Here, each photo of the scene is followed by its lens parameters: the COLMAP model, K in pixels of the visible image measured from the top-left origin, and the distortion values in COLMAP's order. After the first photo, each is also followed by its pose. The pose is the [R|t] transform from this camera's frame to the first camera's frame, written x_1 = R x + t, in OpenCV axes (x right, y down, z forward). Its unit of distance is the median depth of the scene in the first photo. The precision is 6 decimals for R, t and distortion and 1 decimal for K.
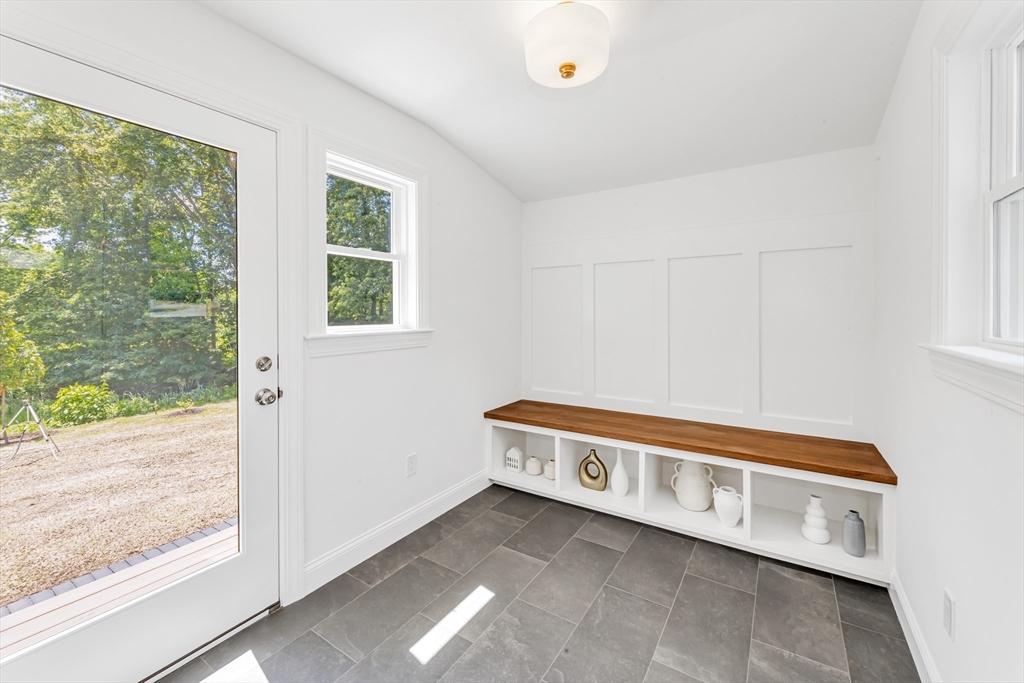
lens RADIAL K [[418.2, 0, 512.9], [0, 418.2, 328.0], [0, 0, 1]] dist [0.000087, -0.000055]
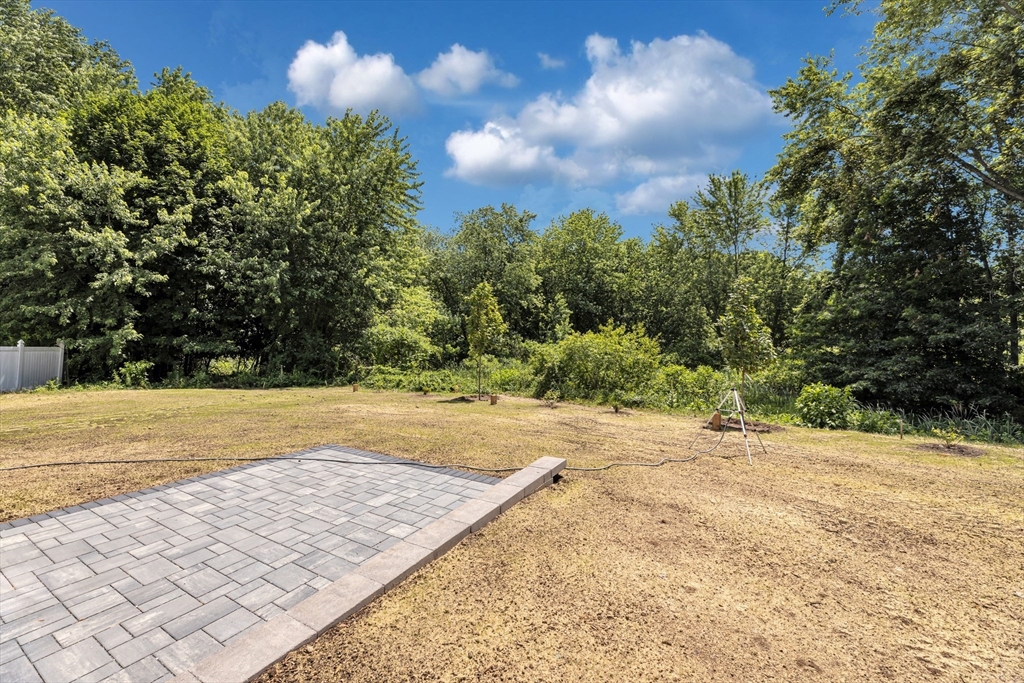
lens RADIAL K [[418.2, 0, 512.9], [0, 418.2, 328.0], [0, 0, 1]] dist [0.000087, -0.000055]
pose [[0.070568, 0.000551, -0.997507, -0.185692], [-0.038208, 0.999267, -0.002151, 0.043352], [0.996775, 0.038264, 0.070538, 0.272358]]
